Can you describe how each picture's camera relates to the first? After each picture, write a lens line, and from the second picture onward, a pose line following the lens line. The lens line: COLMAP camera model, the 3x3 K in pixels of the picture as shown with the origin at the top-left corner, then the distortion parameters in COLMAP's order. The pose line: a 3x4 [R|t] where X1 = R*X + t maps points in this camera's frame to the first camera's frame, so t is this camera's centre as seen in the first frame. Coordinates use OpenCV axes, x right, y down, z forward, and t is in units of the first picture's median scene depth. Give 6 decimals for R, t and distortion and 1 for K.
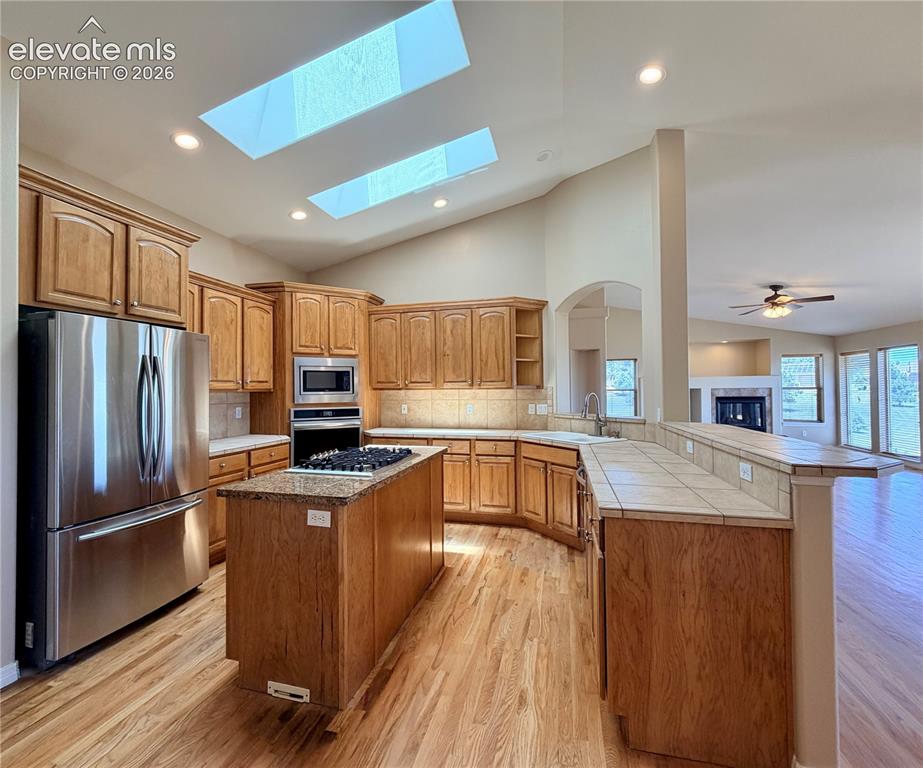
lens RADIAL K [[411.0, 0, 451.9], [0, 411.0, 382.8], [0, 0, 1]] dist [-0.001553, 0.000158]
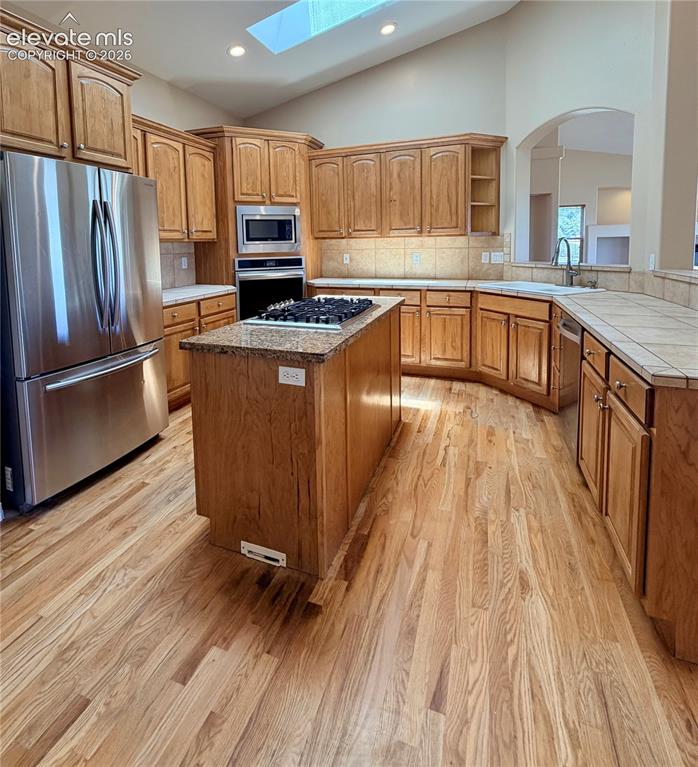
lens RADIAL K [[398.4, 0, 330.0], [0, 398.4, 274.2], [0, 0, 1]] dist [-0.001708, 0.000111]
pose [[0.994233, -0.002396, -0.107217, -0.075449], [0.012569, 0.995464, 0.094308, 0.015137], [0.106505, -0.095111, 0.989753, 0.089567]]
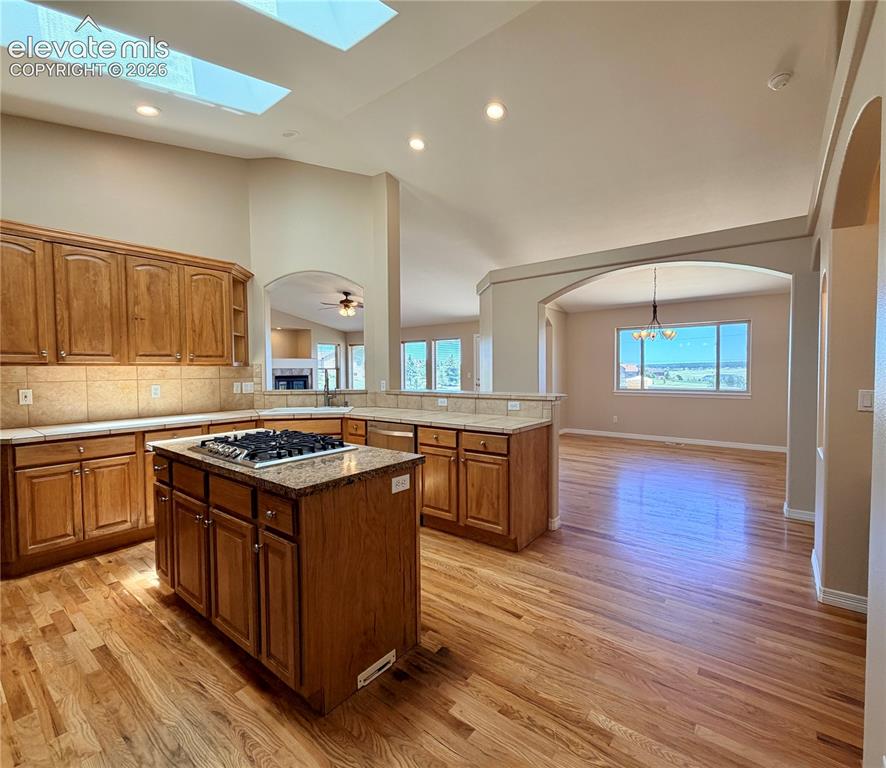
lens RADIAL K [[417.7, 0, 458.8], [0, 417.7, 382.2], [0, 0, 1]] dist [-0.001940, -0.000679]
pose [[0.373640, -0.024355, 0.927254, -0.637043], [-0.014458, 0.999381, 0.032075, 0.017887], [-0.927461, -0.025391, 0.373057, 0.240273]]
